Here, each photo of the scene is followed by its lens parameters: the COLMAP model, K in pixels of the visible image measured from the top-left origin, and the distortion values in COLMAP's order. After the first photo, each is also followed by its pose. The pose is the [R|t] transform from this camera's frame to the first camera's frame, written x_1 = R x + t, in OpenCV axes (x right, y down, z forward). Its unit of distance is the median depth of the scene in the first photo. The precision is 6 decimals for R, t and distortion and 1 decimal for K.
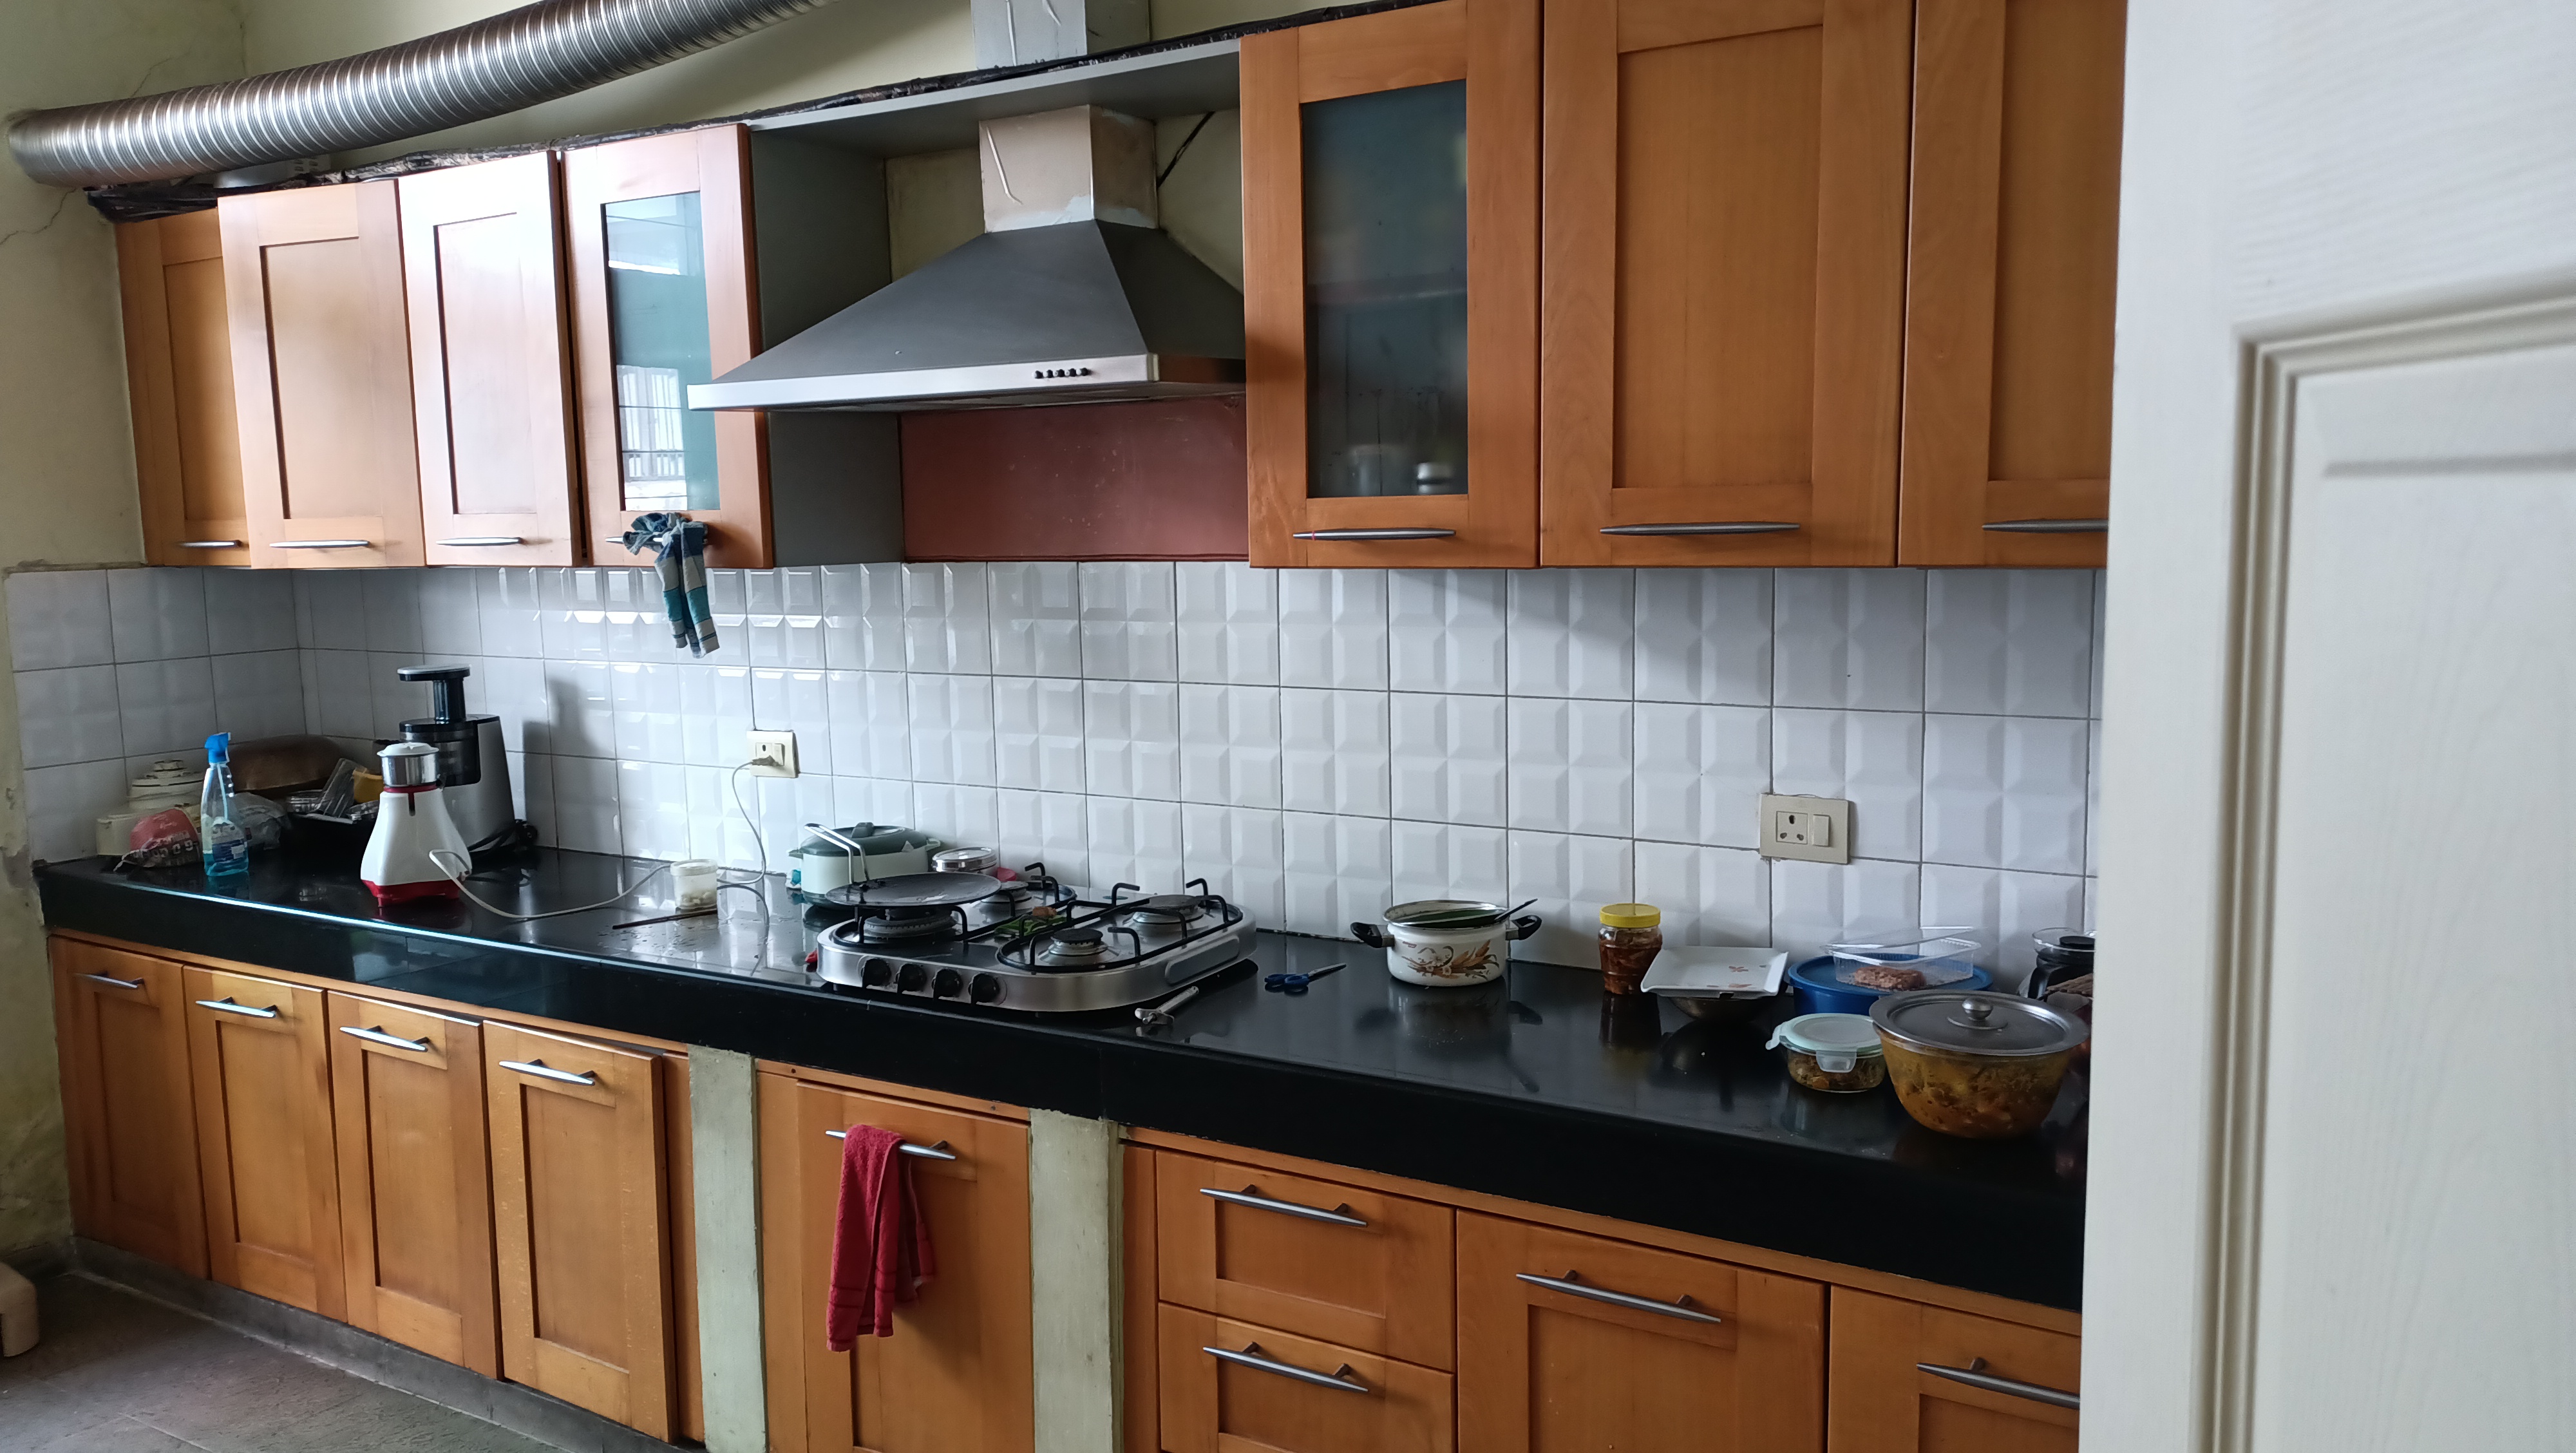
lens RADIAL K [[1928.2, 0, 1284.3], [0, 1928.2, 732.3], [0, 0, 1]] dist [0.029322, -0.050437]
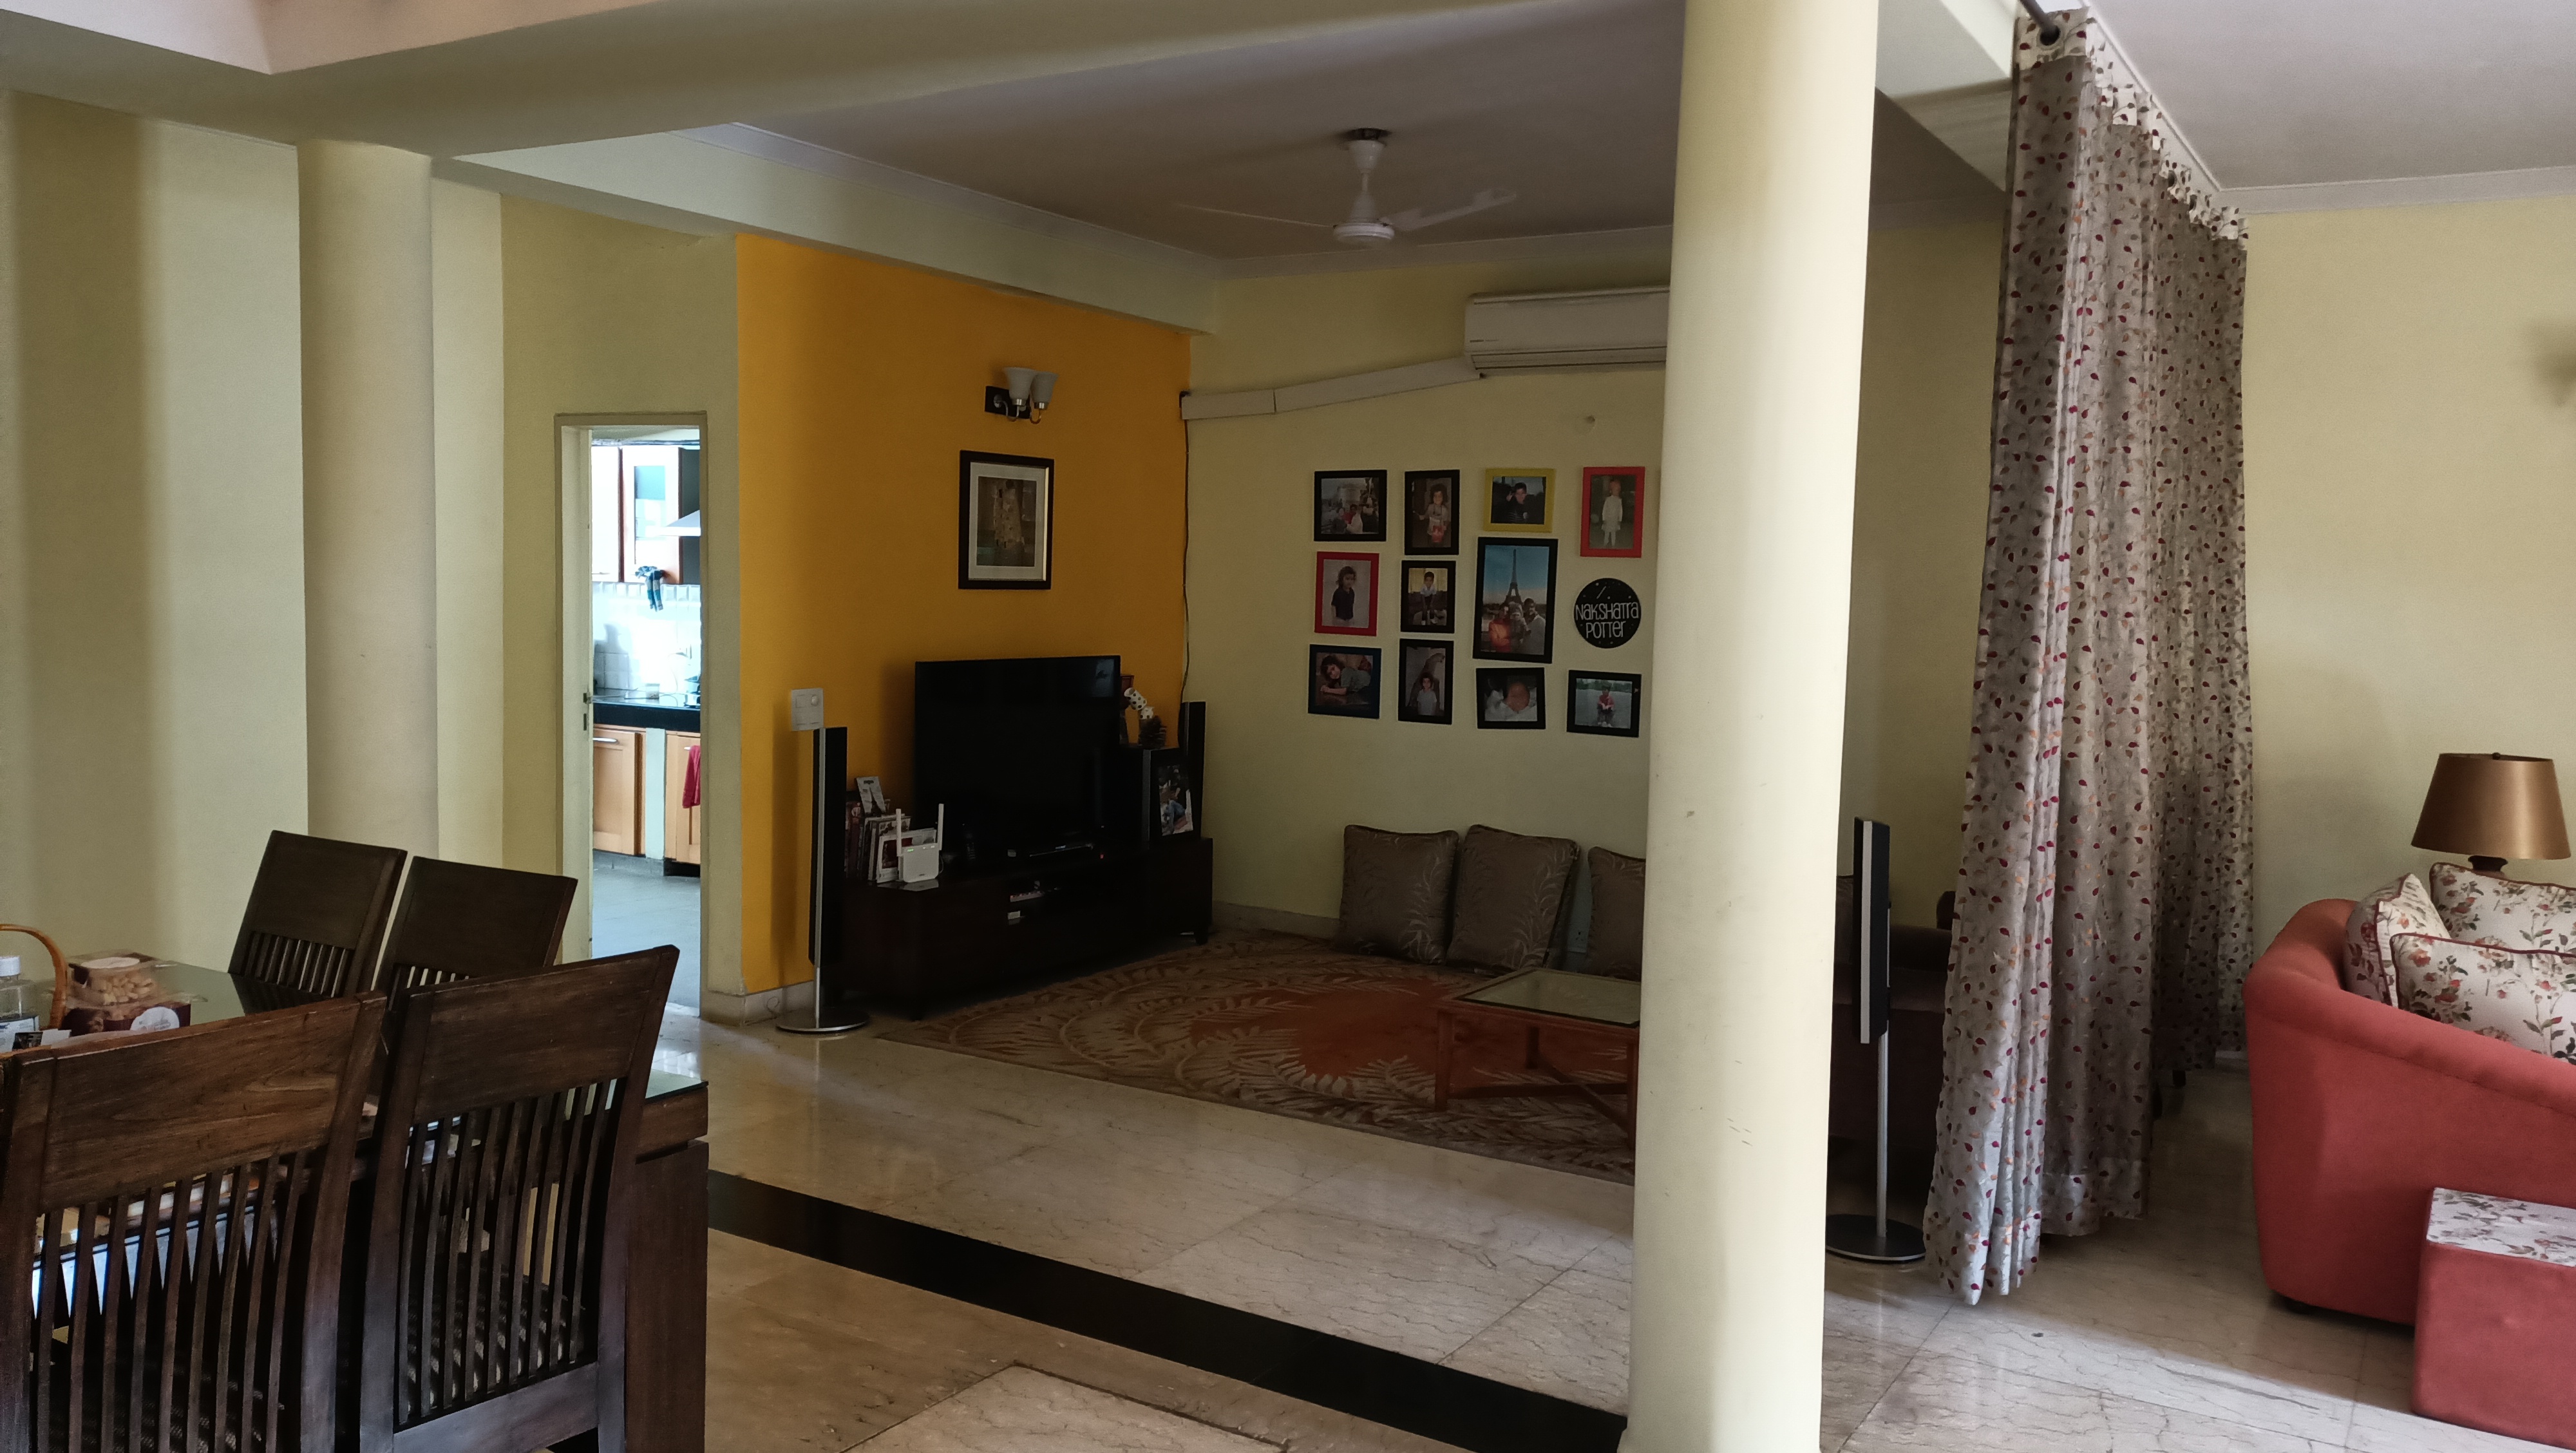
lens RADIAL K [[1928.2, 0, 1304.4], [0, 1928.2, 728.6], [0, 0, 1]] dist [0.029322, -0.050437]
pose [[0.999015, 0.043976, 0.005932, 0.740541], [-0.043710, 0.998270, -0.039315, 0.228919], [-0.007650, 0.039017, 0.999209, -2.148835]]
